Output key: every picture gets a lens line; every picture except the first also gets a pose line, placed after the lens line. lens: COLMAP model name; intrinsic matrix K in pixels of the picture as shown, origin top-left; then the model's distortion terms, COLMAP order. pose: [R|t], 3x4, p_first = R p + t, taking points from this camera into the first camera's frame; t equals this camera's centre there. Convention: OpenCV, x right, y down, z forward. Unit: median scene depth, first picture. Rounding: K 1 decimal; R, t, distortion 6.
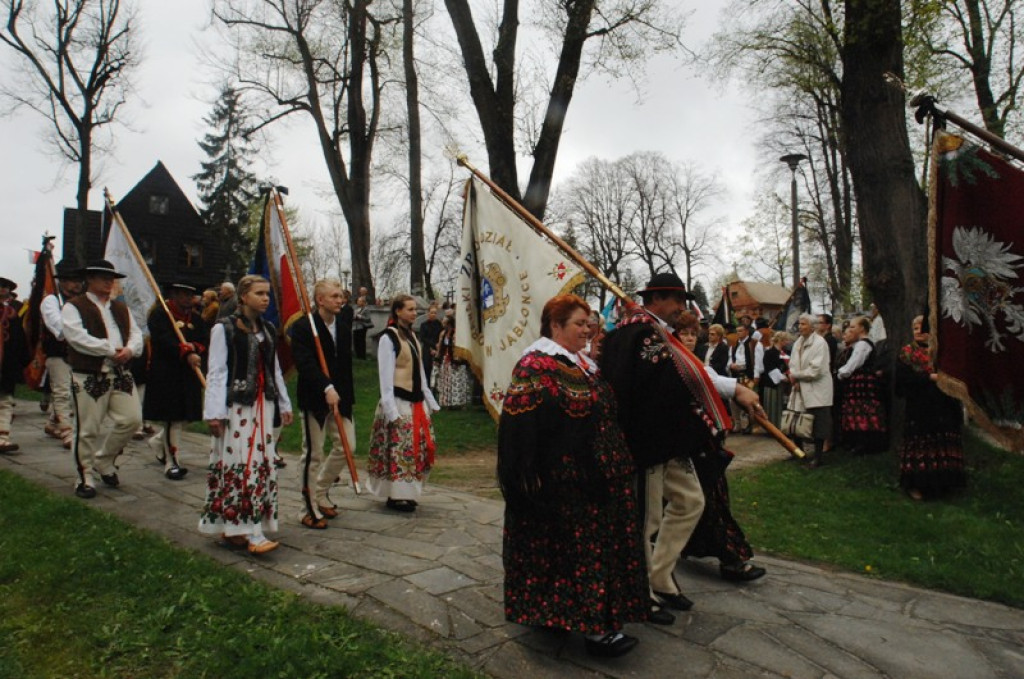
lens RADIAL K [[637.7, 0, 507.1], [0, 637.7, 337.3], [0, 0, 1]] dist [-0.064212, 0.036007]
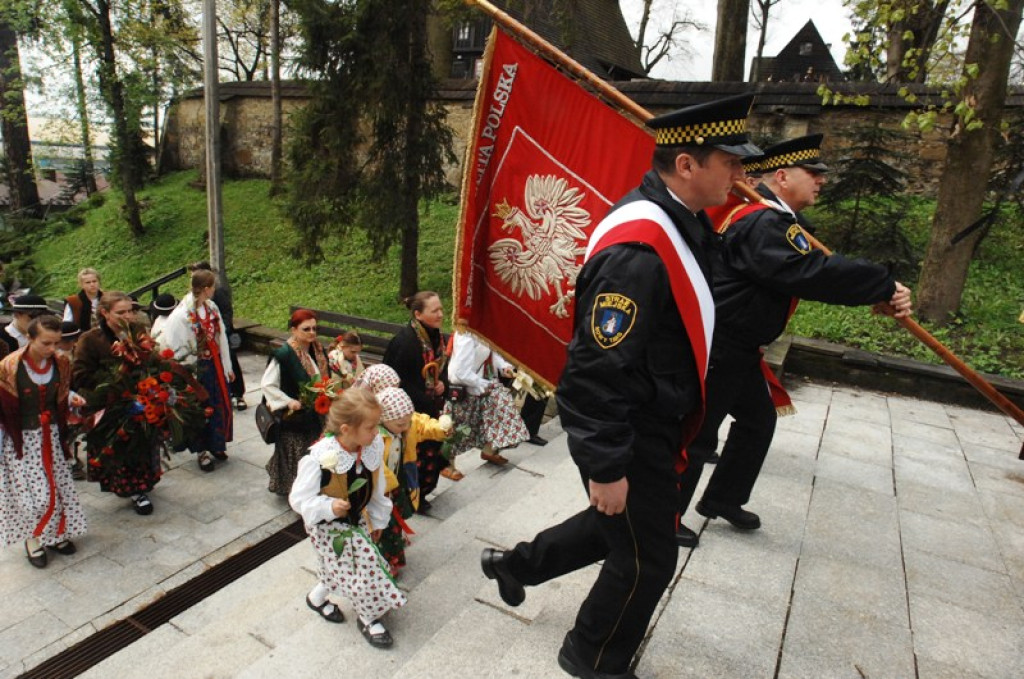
lens RADIAL K [[637.7, 0, 512.0], [0, 637.7, 337.4], [0, 0, 1]] dist [-0.064212, 0.036007]
pose [[0.503093, 0.270295, -0.820877, 0.652490], [-0.023434, 0.953750, 0.299685, 0.037897], [0.863915, -0.131533, 0.486159, -0.591302]]
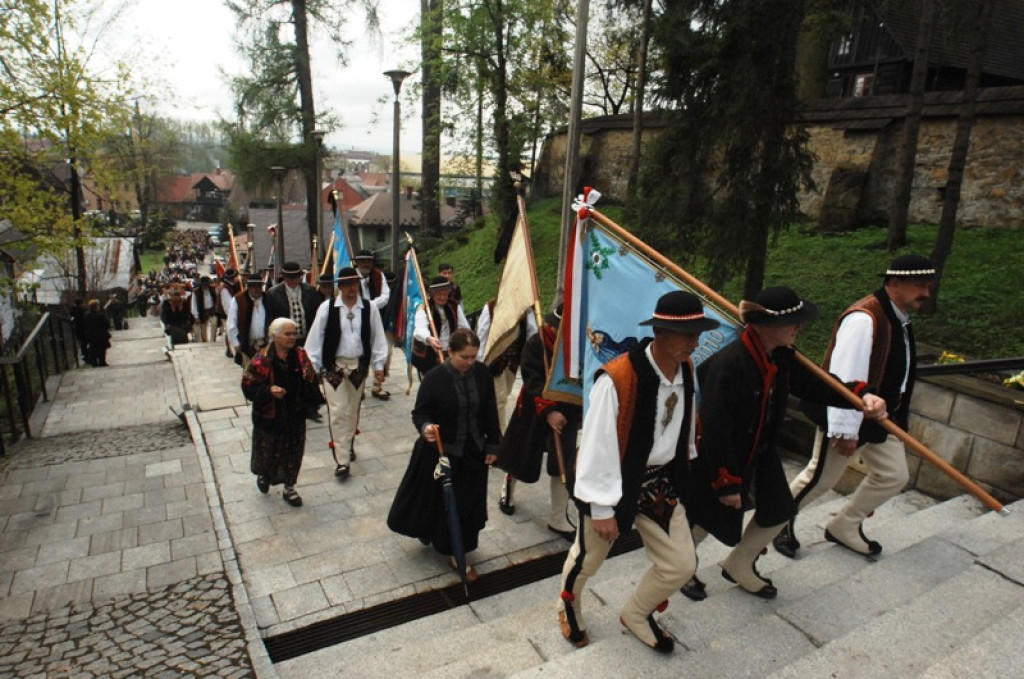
lens RADIAL K [[637.7, 0, 505.1], [0, 637.7, 336.1], [0, 0, 1]] dist [-0.064212, 0.036007]
pose [[-0.018044, 0.260712, -0.965248, 0.648992], [0.017565, 0.965339, 0.260408, 0.037664], [0.999683, -0.012256, -0.021998, -0.583077]]
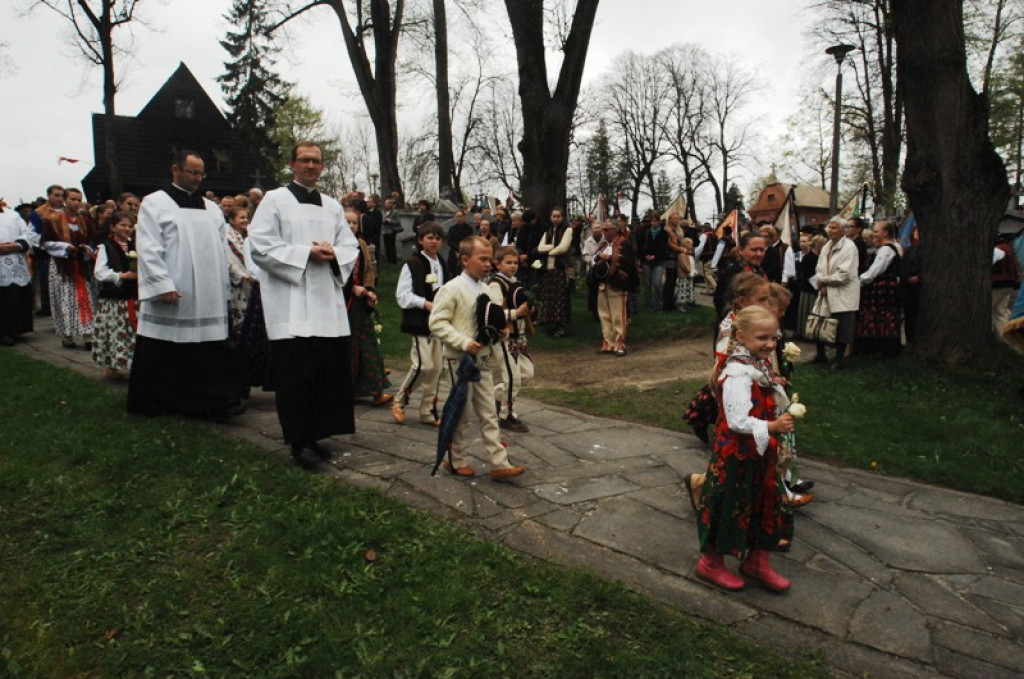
lens RADIAL K [[637.7, 0, 507.8], [0, 637.7, 339.5], [0, 0, 1]] dist [-0.064212, 0.036007]
pose [[0.998859, 0.004915, -0.047512, 0.003445], [0.002371, 0.988363, 0.152092, 0.000488], [0.047707, -0.152031, 0.987224, -0.007861]]
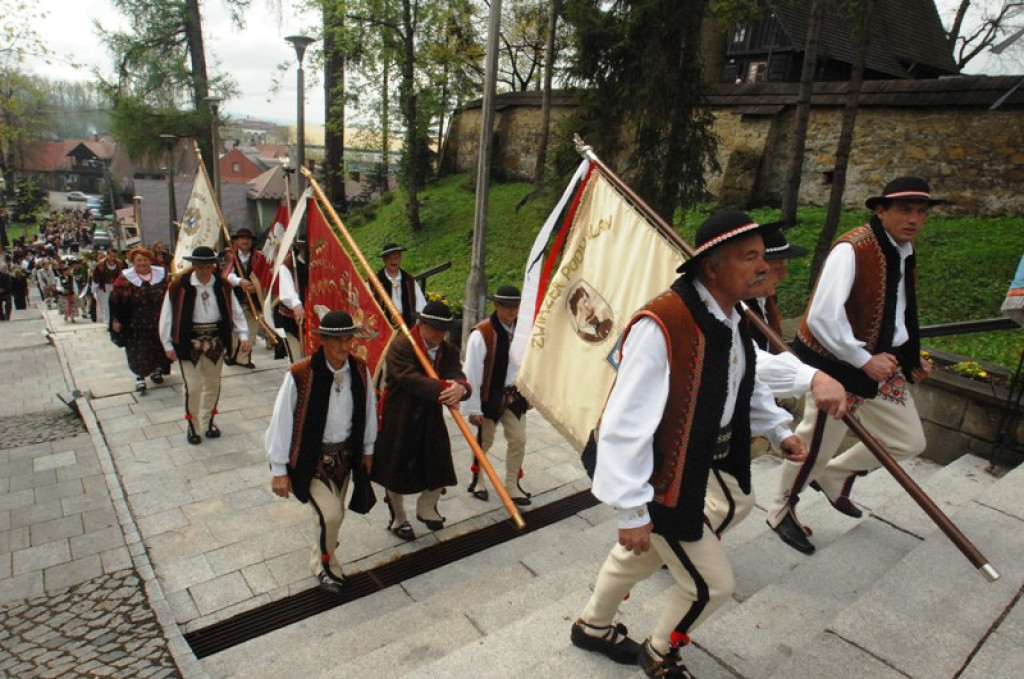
lens RADIAL K [[637.7, 0, 504.7], [0, 637.7, 335.2], [0, 0, 1]] dist [-0.064212, 0.036007]
pose [[0.127188, 0.292627, -0.947730, 0.647621], [-0.012324, 0.955883, 0.293490, 0.038121], [0.991802, -0.025649, 0.125184, -0.590285]]
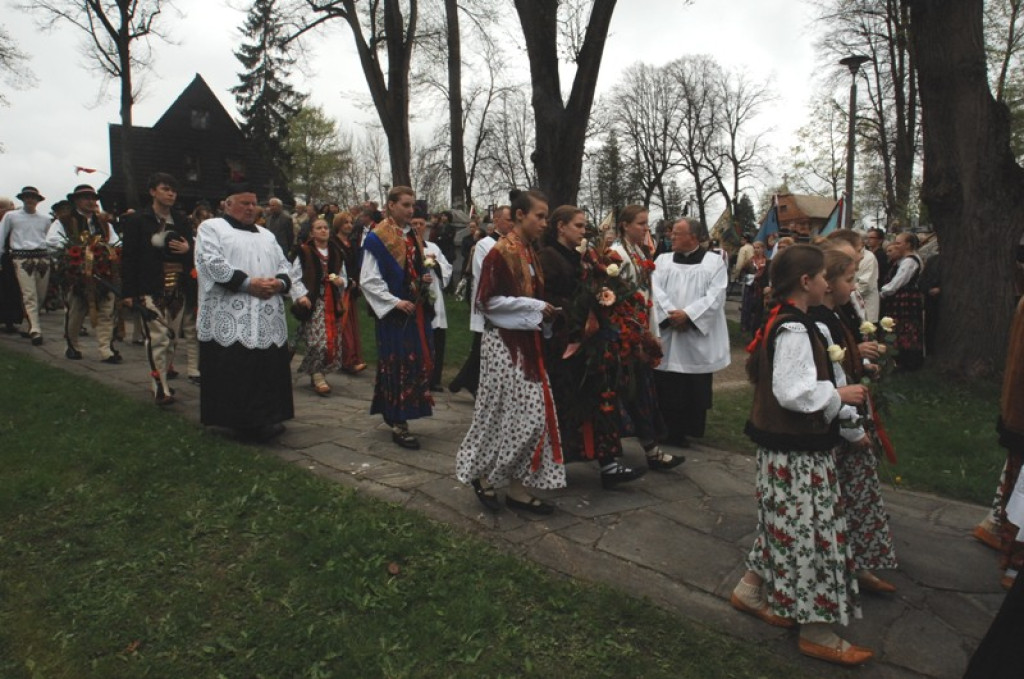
lens RADIAL K [[637.7, 0, 506.3], [0, 637.7, 338.8], [0, 0, 1]] dist [-0.064212, 0.036007]
pose [[0.997975, 0.009118, -0.062958, -0.000847], [-0.000505, 0.990779, 0.135484, 0.000405], [0.063613, -0.135177, 0.988777, -0.006690]]
